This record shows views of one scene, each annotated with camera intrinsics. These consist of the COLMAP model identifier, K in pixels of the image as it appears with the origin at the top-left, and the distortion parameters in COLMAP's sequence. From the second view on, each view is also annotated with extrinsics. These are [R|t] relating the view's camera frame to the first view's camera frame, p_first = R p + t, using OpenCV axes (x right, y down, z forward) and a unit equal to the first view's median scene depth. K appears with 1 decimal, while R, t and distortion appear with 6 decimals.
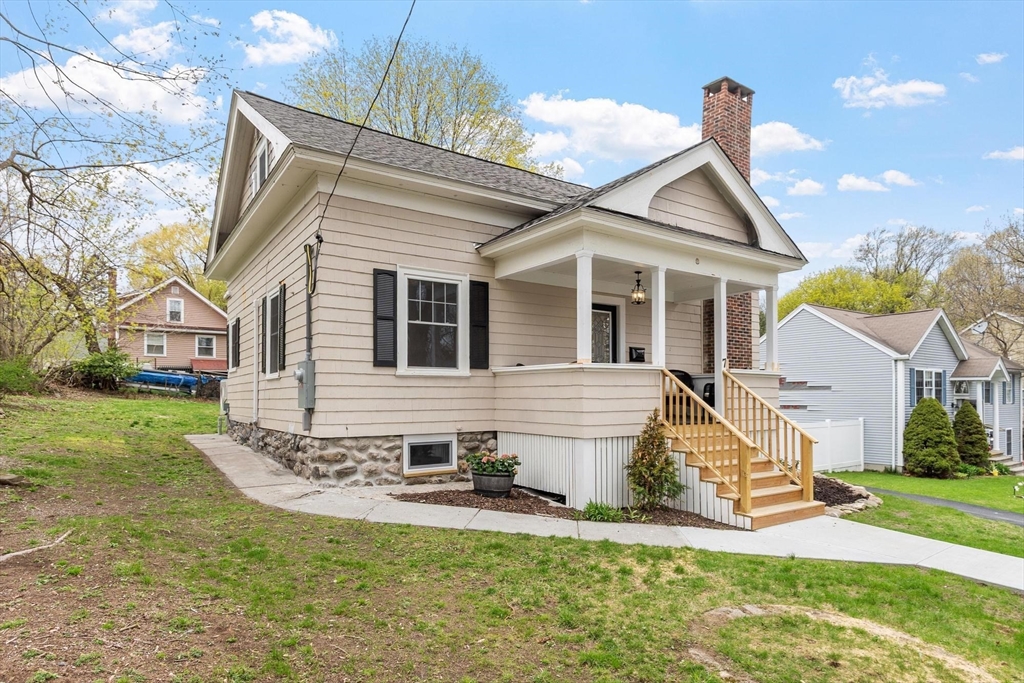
lens RADIAL K [[575.4, 0, 512.0], [0, 575.4, 341.5], [0, 0, 1]] dist [-0.000410, -0.000013]
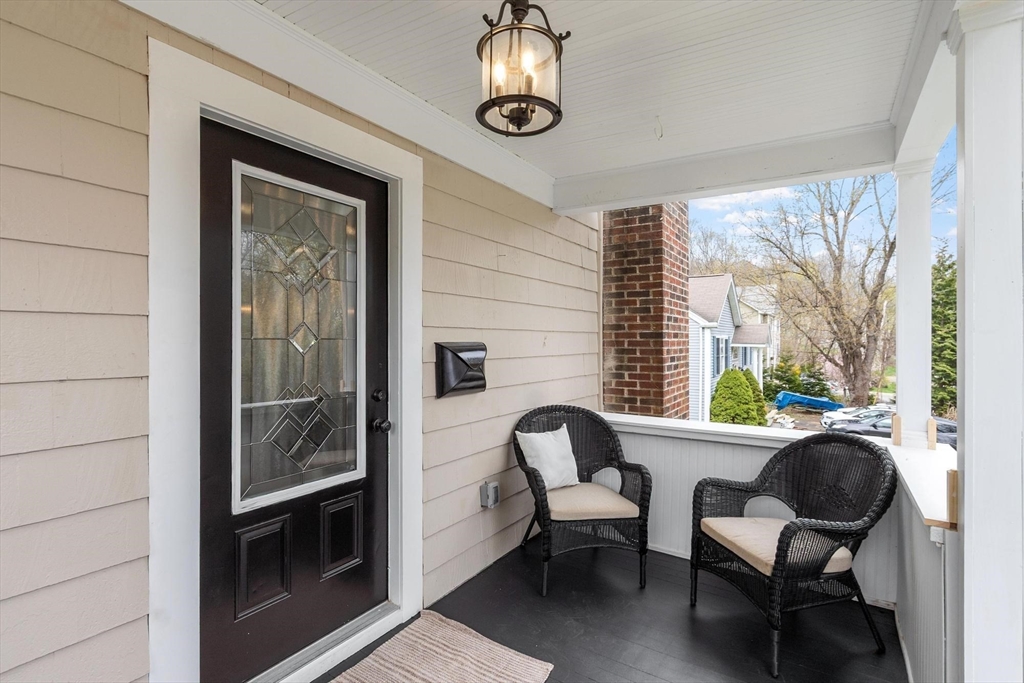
lens RADIAL K [[490.5, 0, 512.0], [0, 490.5, 341.5], [0, 0, 1]] dist [-0.000153, -0.000015]
pose [[0.918722, -0.002167, 0.394899, 0.082770], [-0.038073, 0.994841, 0.094035, -0.008290], [-0.393066, -0.101427, 0.913899, 0.439203]]
